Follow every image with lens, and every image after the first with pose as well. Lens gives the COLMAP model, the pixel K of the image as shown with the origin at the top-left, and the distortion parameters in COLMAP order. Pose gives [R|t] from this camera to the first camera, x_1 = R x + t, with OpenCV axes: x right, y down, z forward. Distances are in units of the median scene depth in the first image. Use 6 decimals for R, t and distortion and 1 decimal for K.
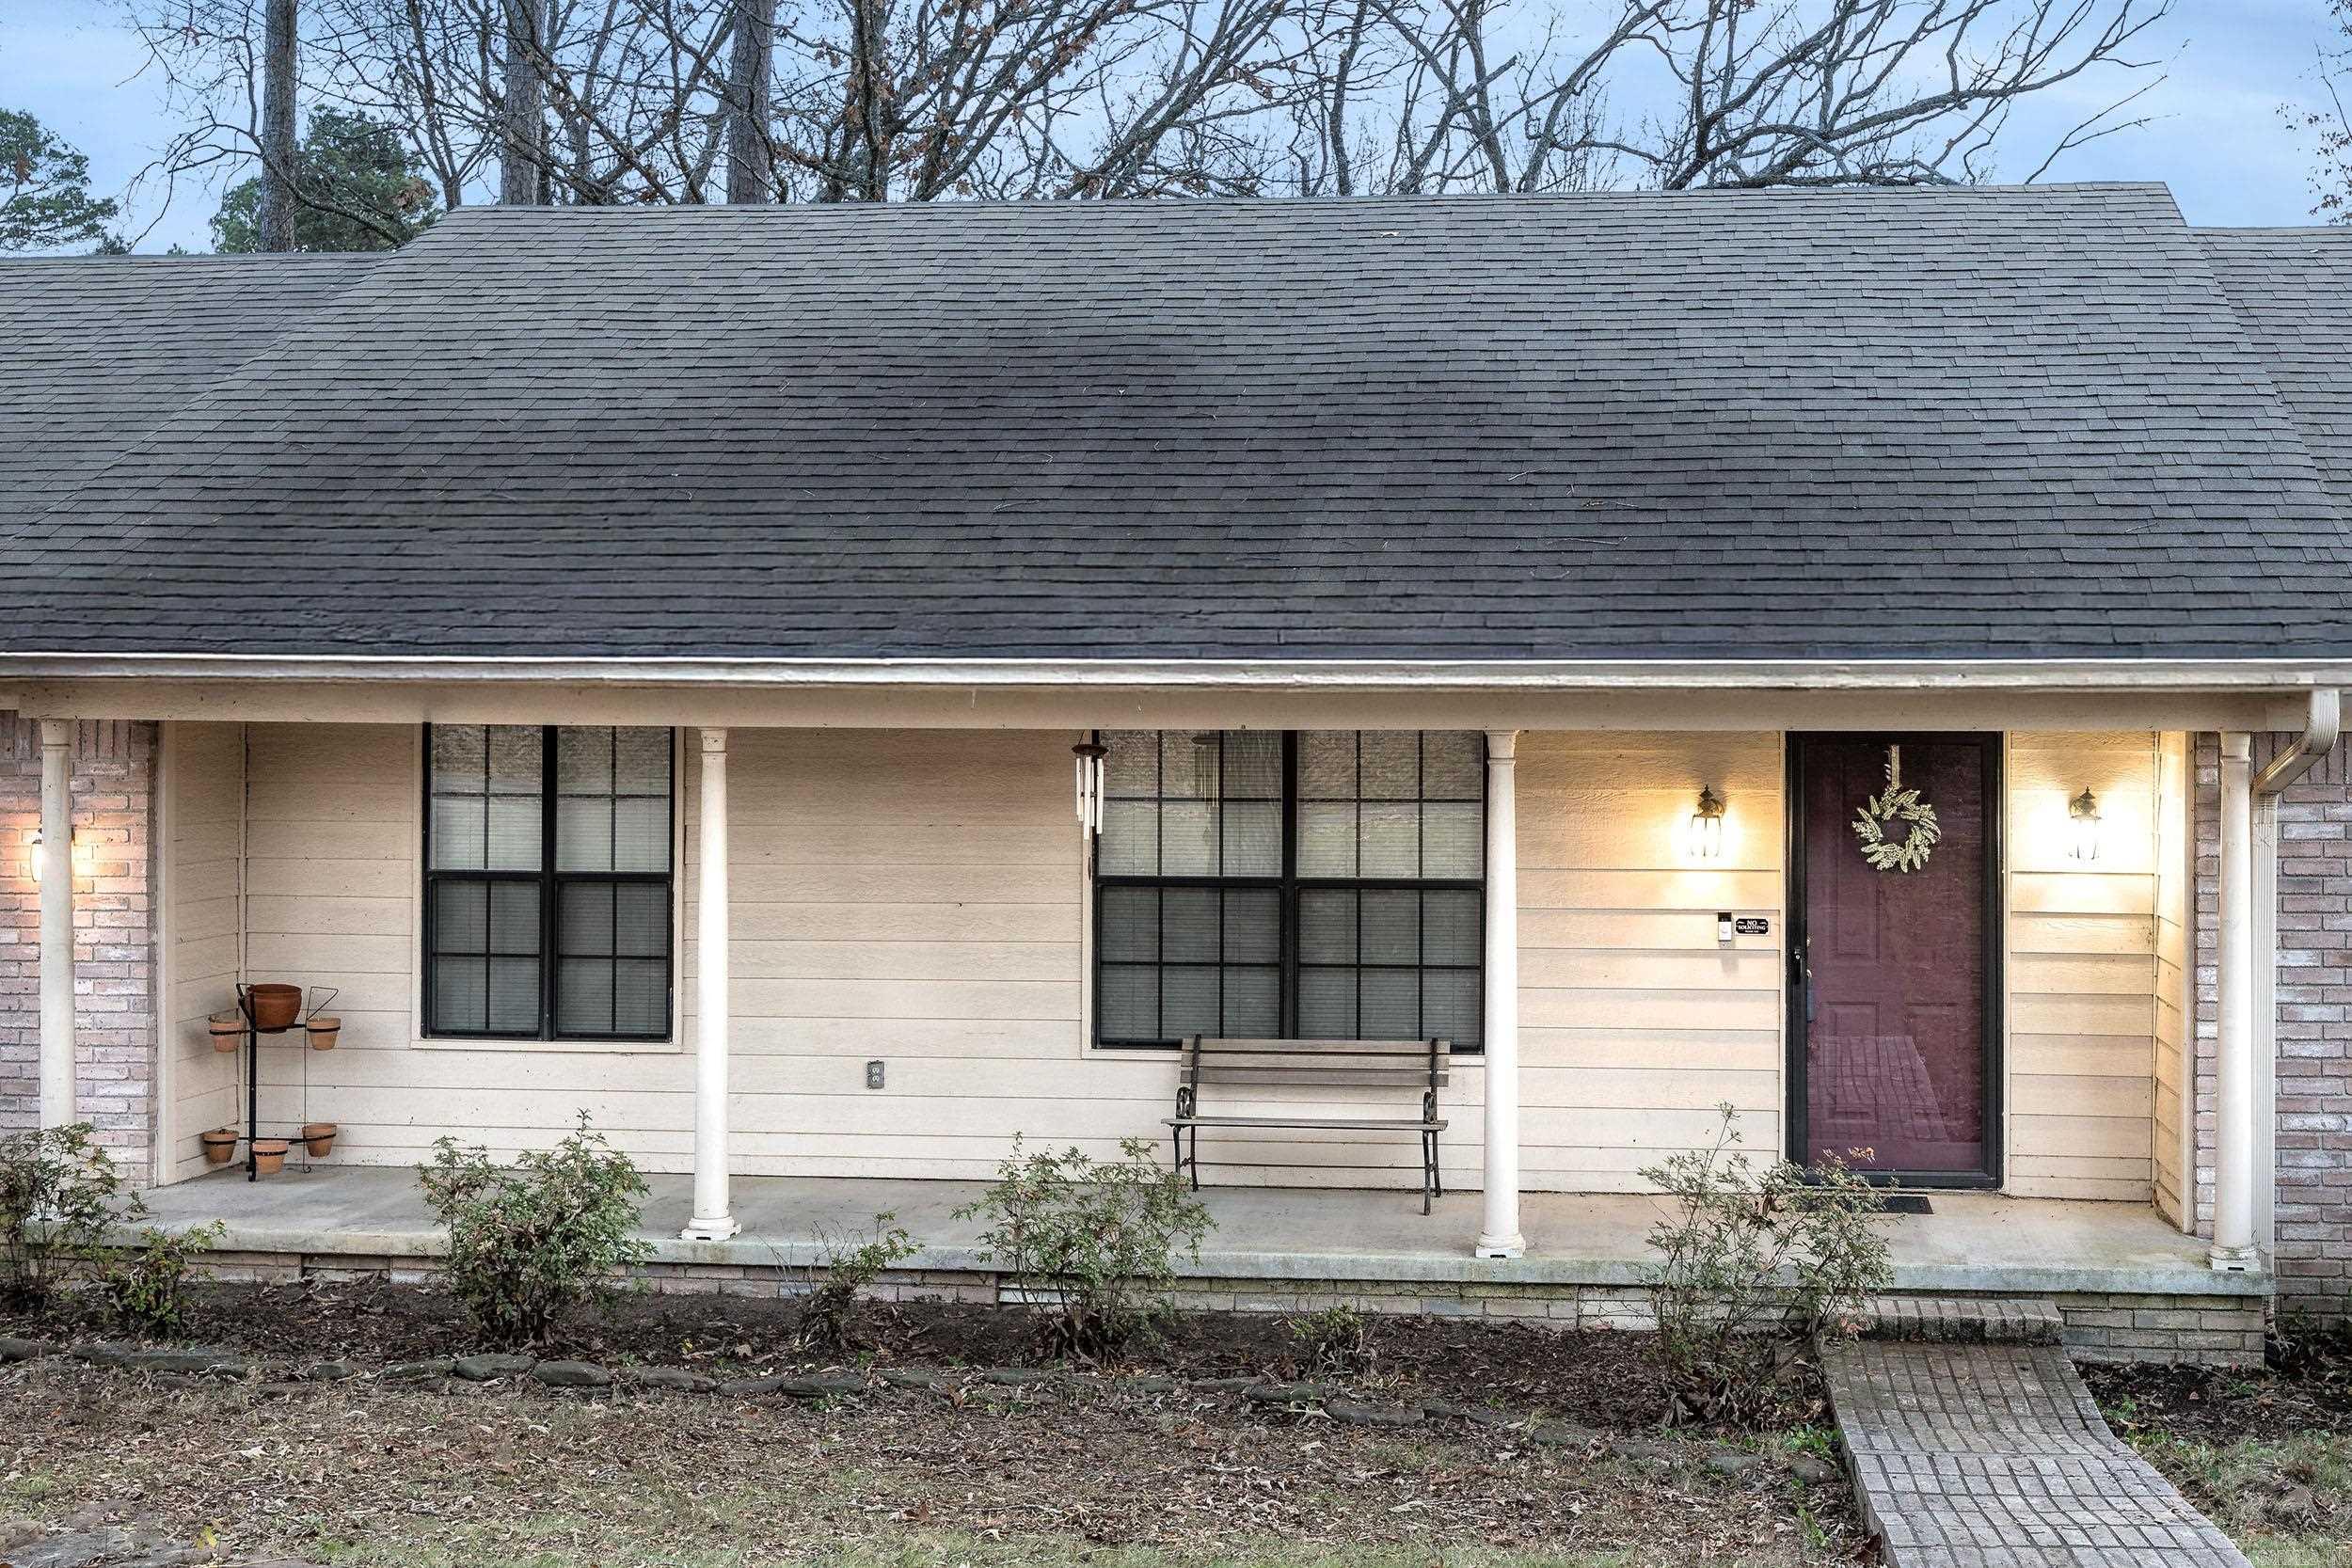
lens RADIAL K [[2243.8, 0, 1175.3], [0, 2243.8, 792.1], [0, 0, 1]] dist [0.018693, 0.000000]
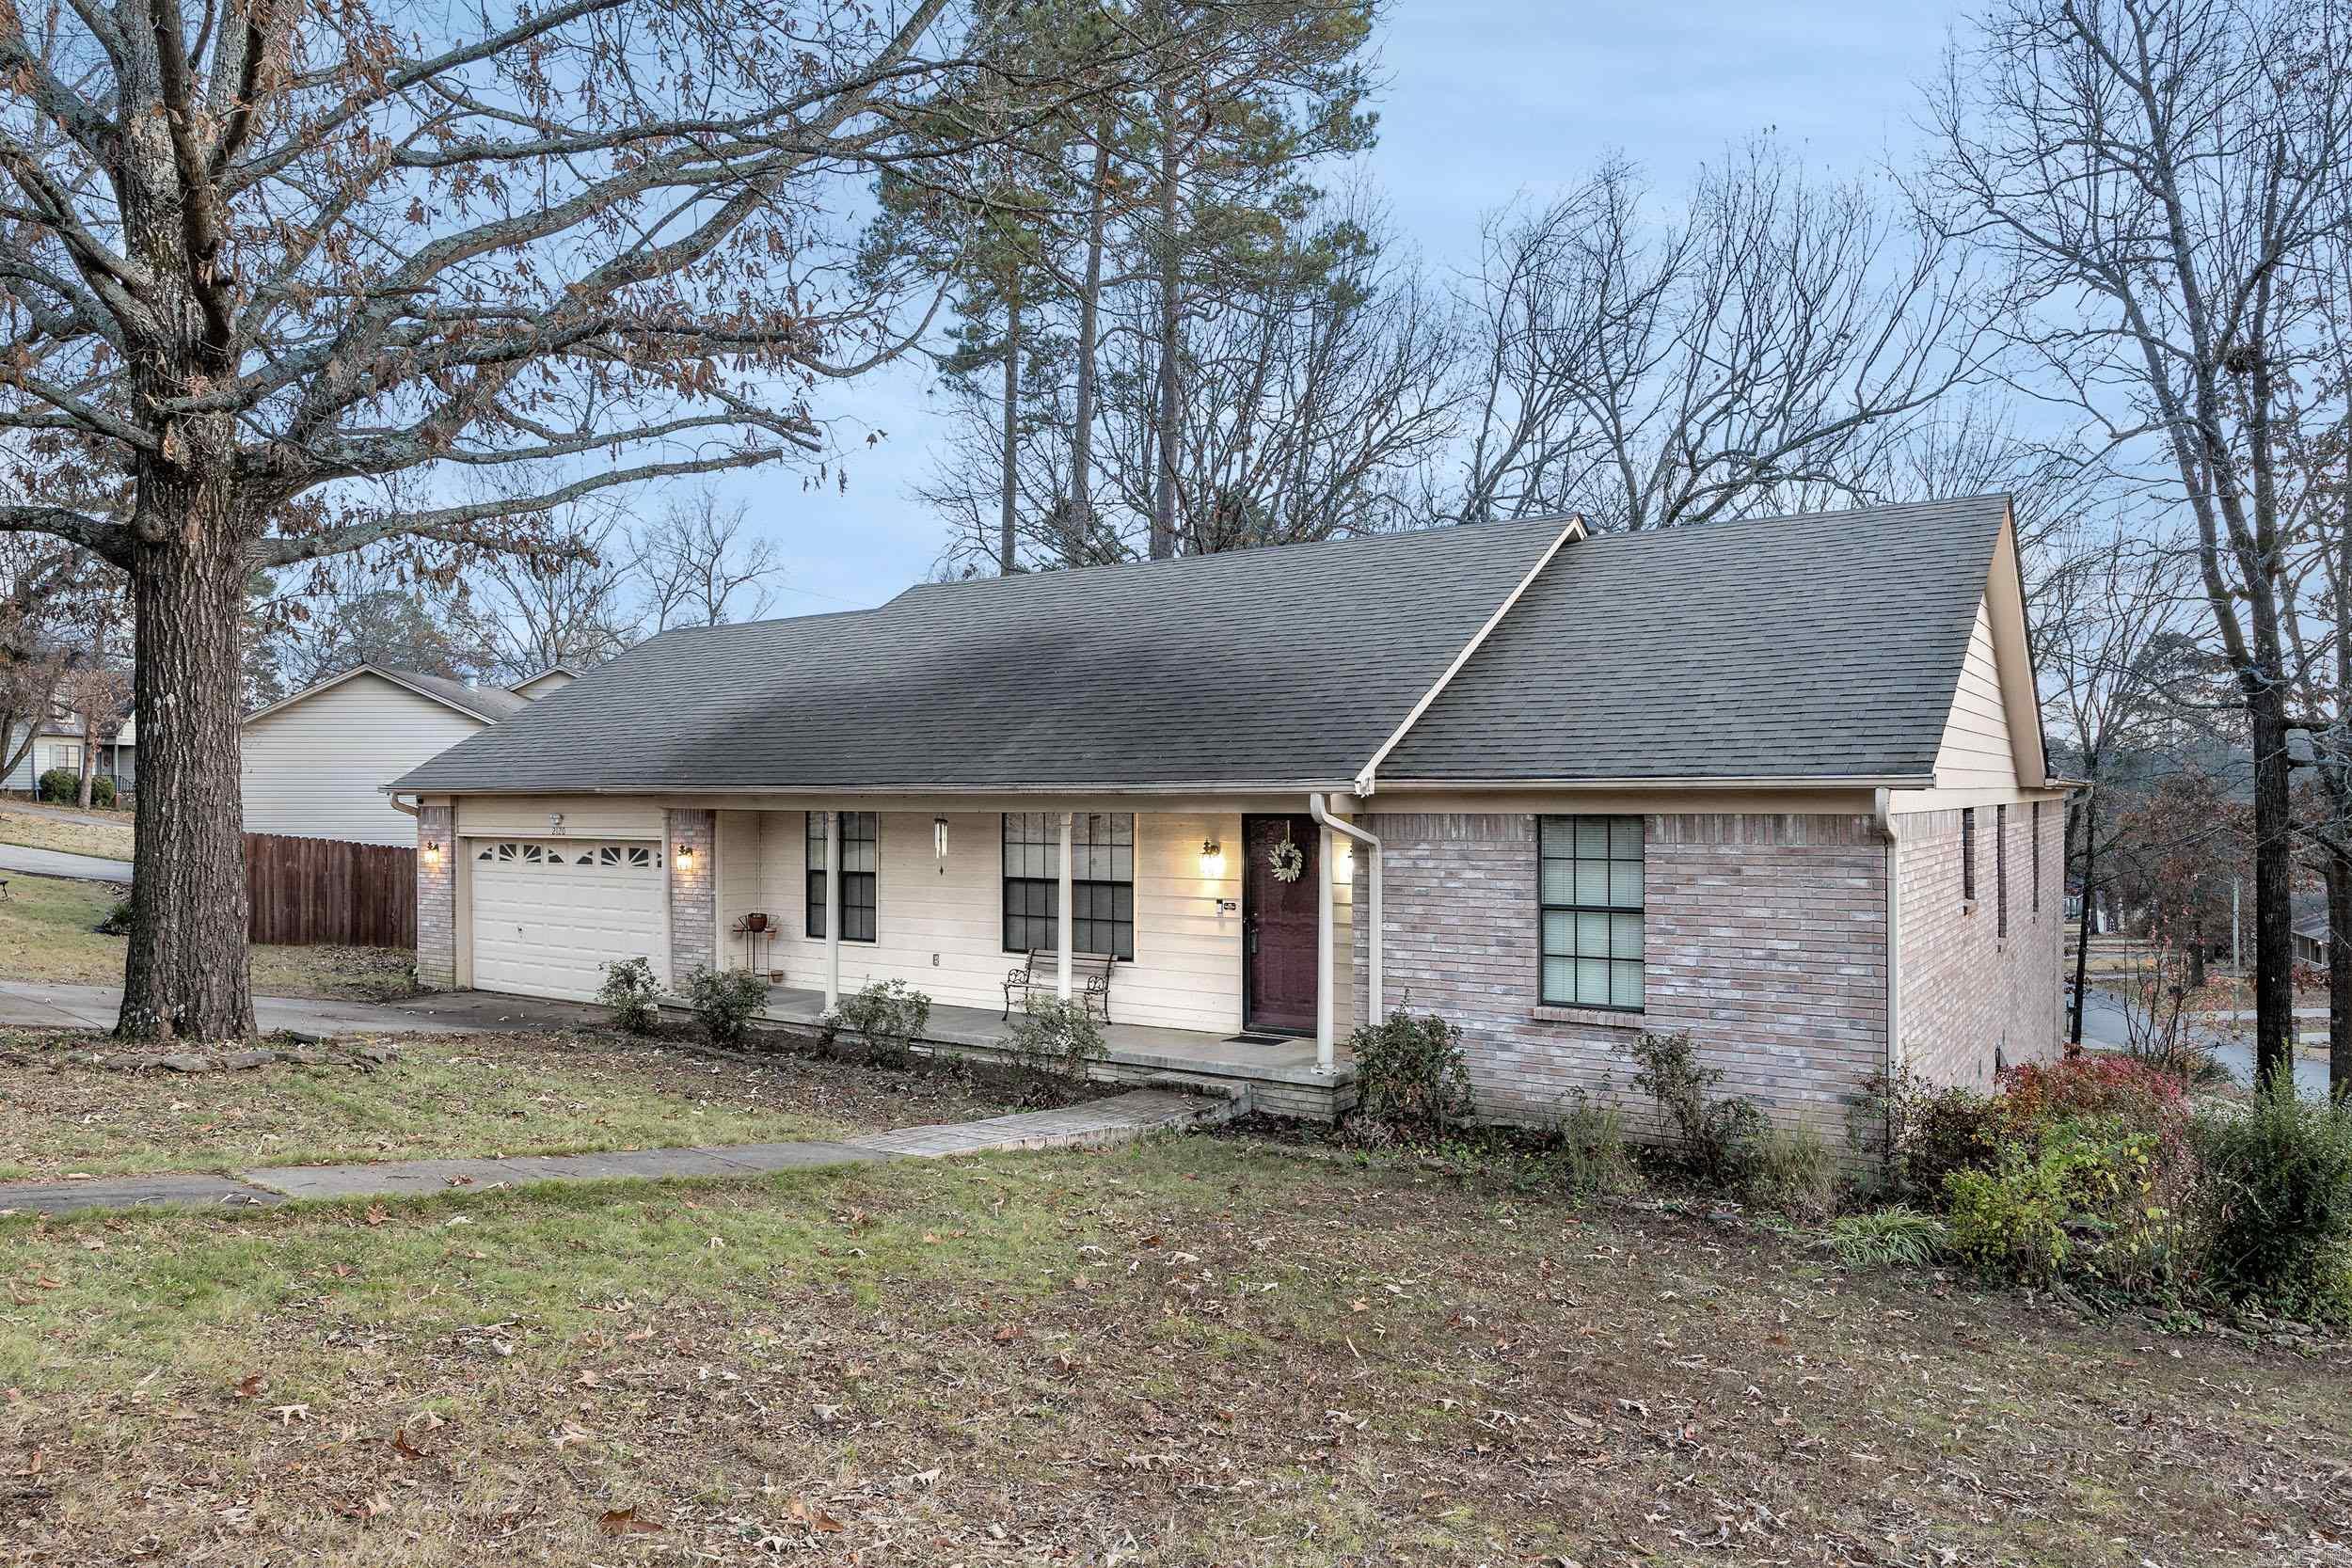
lens RADIAL K [[1413.8, 0, 1179.9], [0, 1413.8, 780.8], [0, 0, 1]] dist [0.002775, 0.000085]
pose [[0.874964, -0.010456, -0.484076, 0.810871], [-0.014882, 0.998714, -0.048472, 0.006869], [0.483960, 0.049615, 0.873682, -0.172892]]
